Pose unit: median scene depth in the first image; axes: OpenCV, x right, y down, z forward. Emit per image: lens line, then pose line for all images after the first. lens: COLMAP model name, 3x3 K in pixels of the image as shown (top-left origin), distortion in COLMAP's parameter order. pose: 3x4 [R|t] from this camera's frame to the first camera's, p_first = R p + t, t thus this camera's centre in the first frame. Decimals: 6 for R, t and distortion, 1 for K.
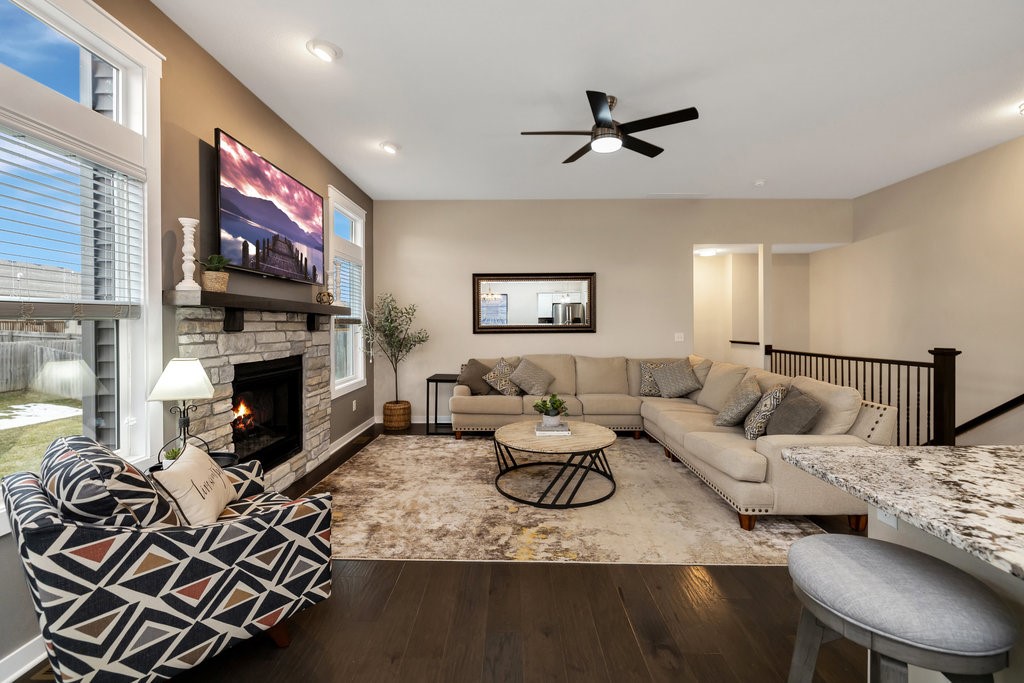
lens RADIAL K [[438.7, 0, 536.4], [0, 438.7, 327.6], [0, 0, 1]] dist [0.003308, -0.000487]
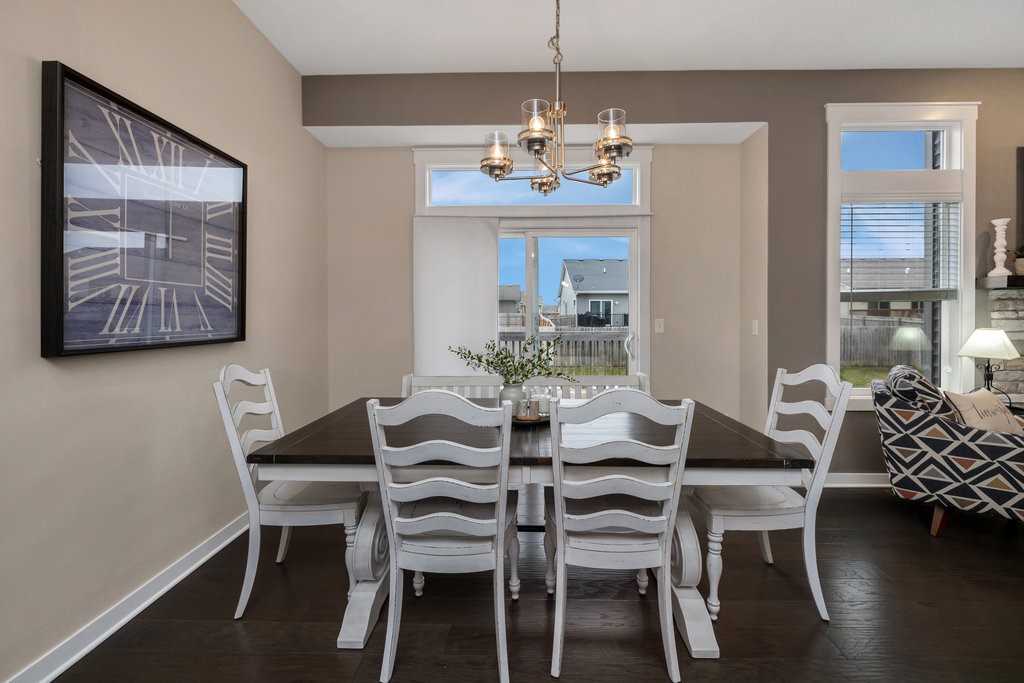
lens RADIAL K [[438.7, 0, 504.3], [0, 438.7, 315.1], [0, 0, 1]] dist [0.003308, -0.000487]
pose [[-0.042621, 0.001795, -0.999090, 0.900368], [-0.008513, 0.999961, 0.002160, 0.062270], [0.999055, 0.008598, -0.042604, -0.618038]]
